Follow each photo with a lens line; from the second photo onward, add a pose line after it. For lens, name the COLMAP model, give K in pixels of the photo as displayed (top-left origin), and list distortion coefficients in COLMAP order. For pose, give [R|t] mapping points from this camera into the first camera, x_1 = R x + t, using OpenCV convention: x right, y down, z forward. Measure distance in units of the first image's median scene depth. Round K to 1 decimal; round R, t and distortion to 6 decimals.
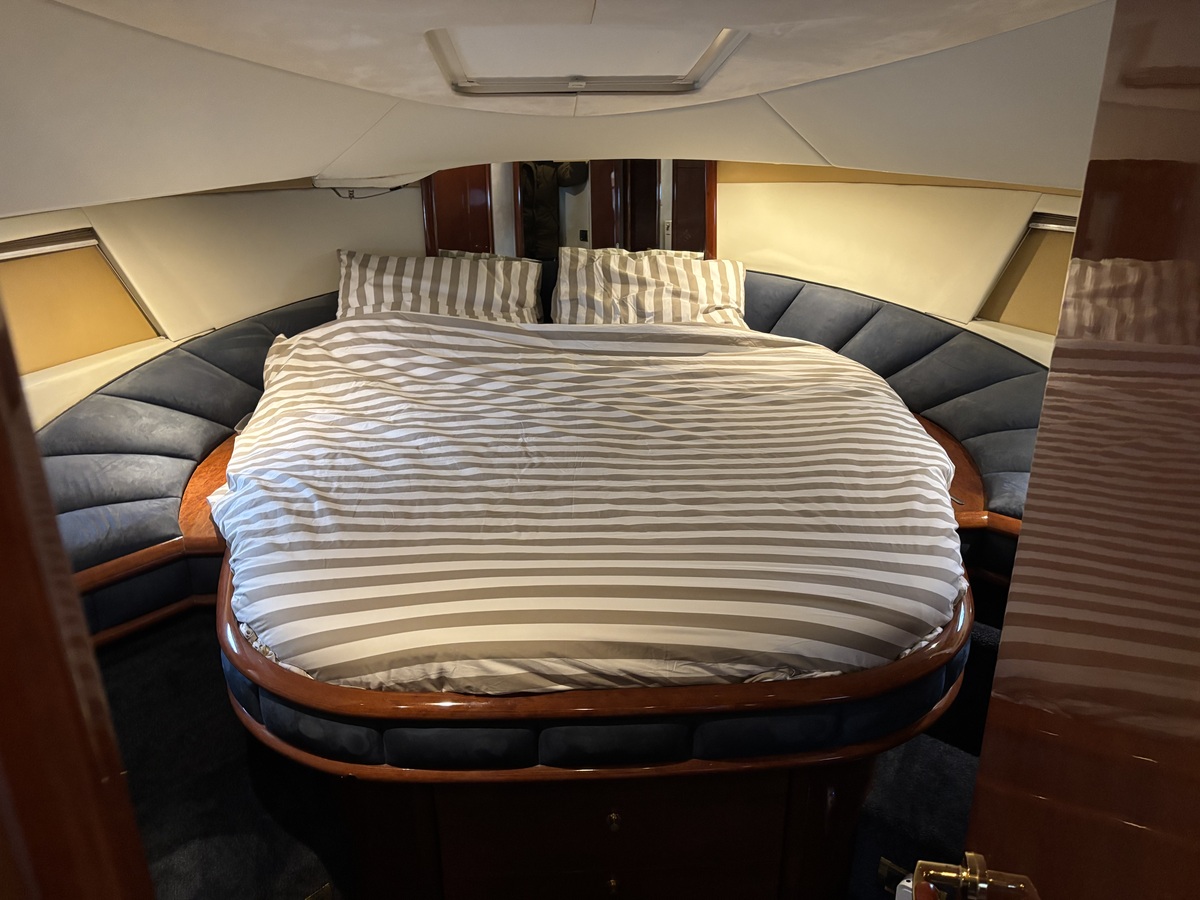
lens RADIAL K [[905.0, 0, 607.7], [0, 905.0, 452.0], [0, 0, 1]] dist [0.037221, -0.045912]
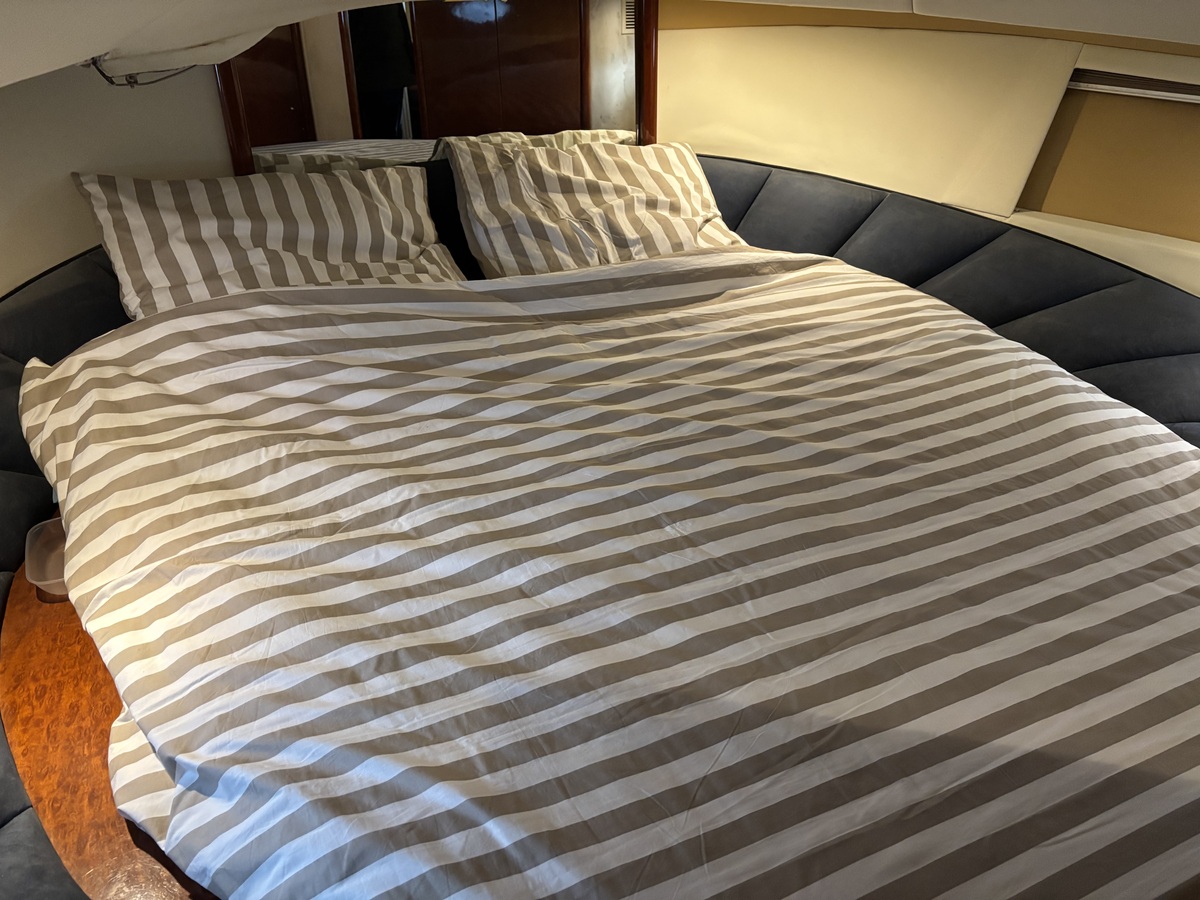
lens RADIAL K [[912.1, 0, 596.7], [0, 912.1, 450.3], [0, 0, 1]] dist [0.004513, 0.001280]
pose [[0.906546, -0.192451, 0.375683, -0.266873], [0.121196, 0.971215, 0.205070, -0.144456], [-0.404335, -0.140374, 0.903775, 0.373901]]
